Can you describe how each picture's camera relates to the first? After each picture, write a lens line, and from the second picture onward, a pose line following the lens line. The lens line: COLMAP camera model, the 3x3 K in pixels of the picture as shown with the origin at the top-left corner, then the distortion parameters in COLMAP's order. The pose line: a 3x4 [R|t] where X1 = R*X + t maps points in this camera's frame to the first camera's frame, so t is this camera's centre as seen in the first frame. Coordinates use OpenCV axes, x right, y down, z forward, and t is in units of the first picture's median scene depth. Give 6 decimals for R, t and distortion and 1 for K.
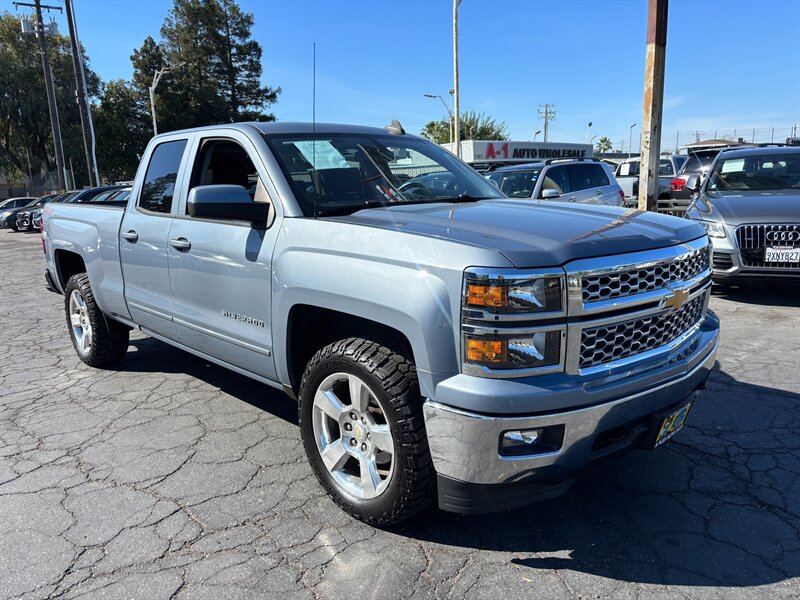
lens RADIAL K [[608.9, 0, 401.1], [0, 608.9, 295.0], [0, 0, 1]] dist [0.053775, -0.067629]
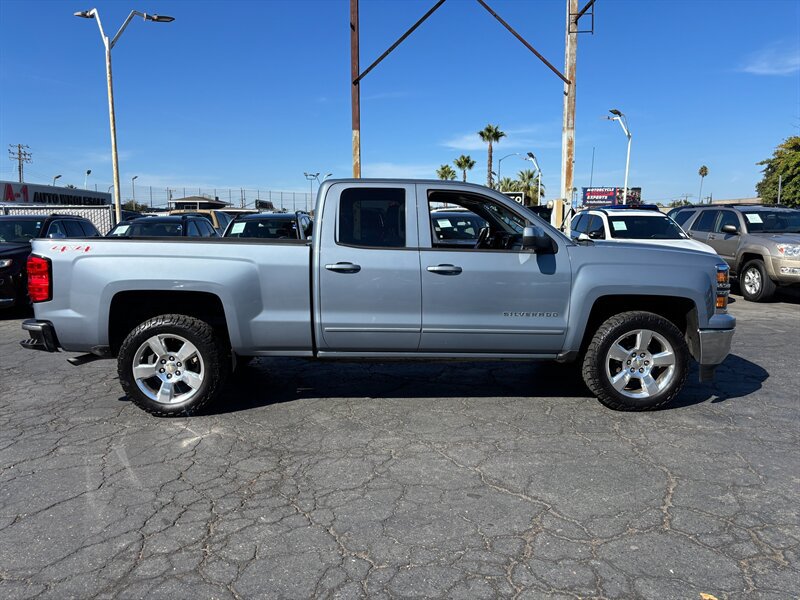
lens RADIAL K [[608.3, 0, 393.7], [0, 608.3, 300.6], [0, 0, 1]] dist [0.052456, -0.062045]
pose [[0.682427, -0.058622, 0.728599, -1.483386], [0.111800, 0.993422, -0.024786, 0.002069], [-0.722353, 0.098372, 0.684492, 0.200461]]
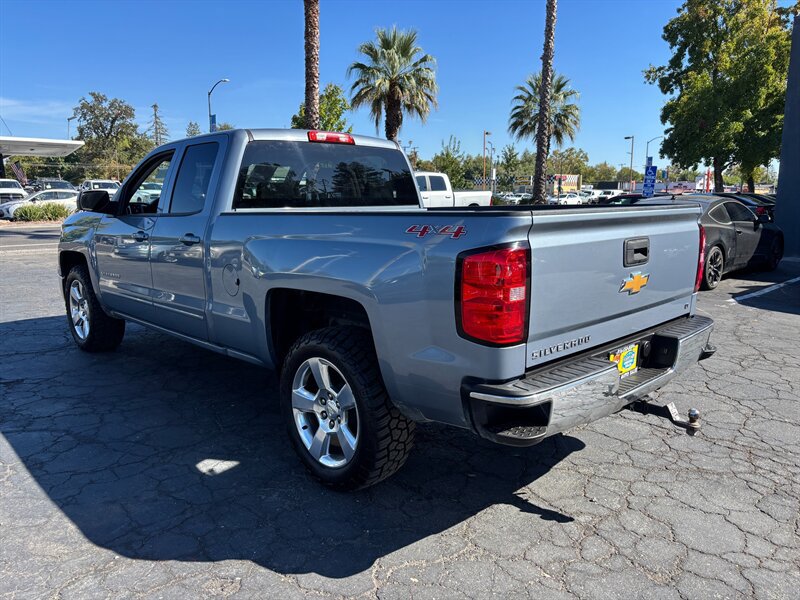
lens RADIAL K [[608.9, 0, 402.9], [0, 608.9, 302.4], [0, 0, 1]] dist [0.053709, -0.061869]
pose [[-0.999372, 0.035420, 0.000654, -0.468970], [0.033421, 0.936502, 0.349065, -0.508496], [0.011751, 0.348868, -0.937098, 2.875770]]
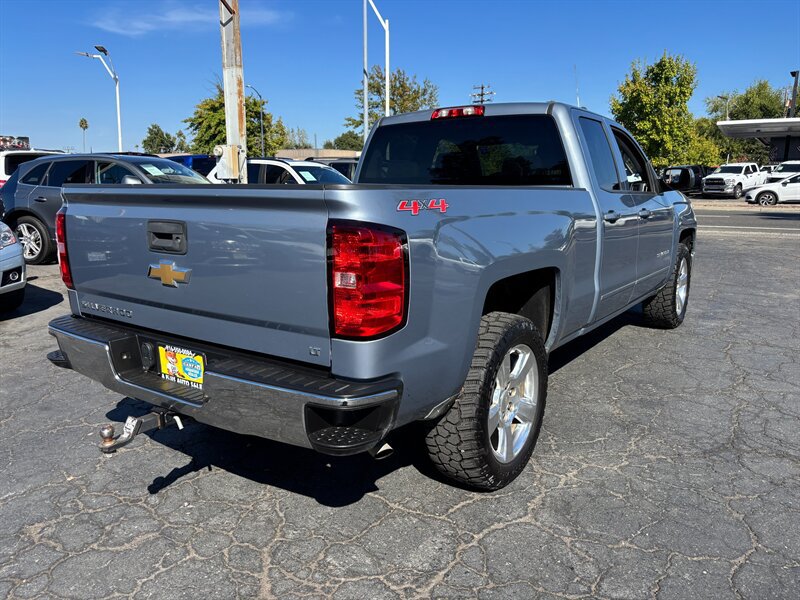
lens RADIAL K [[608.3, 0, 393.7], [0, 608.3, 300.6], [0, 0, 1]] dist [0.052456, -0.062045]
pose [[-0.188511, -0.158956, 0.969122, -1.586160], [0.184179, 0.963582, 0.193874, -0.279379], [-0.964646, 0.215039, -0.152370, 1.900062]]
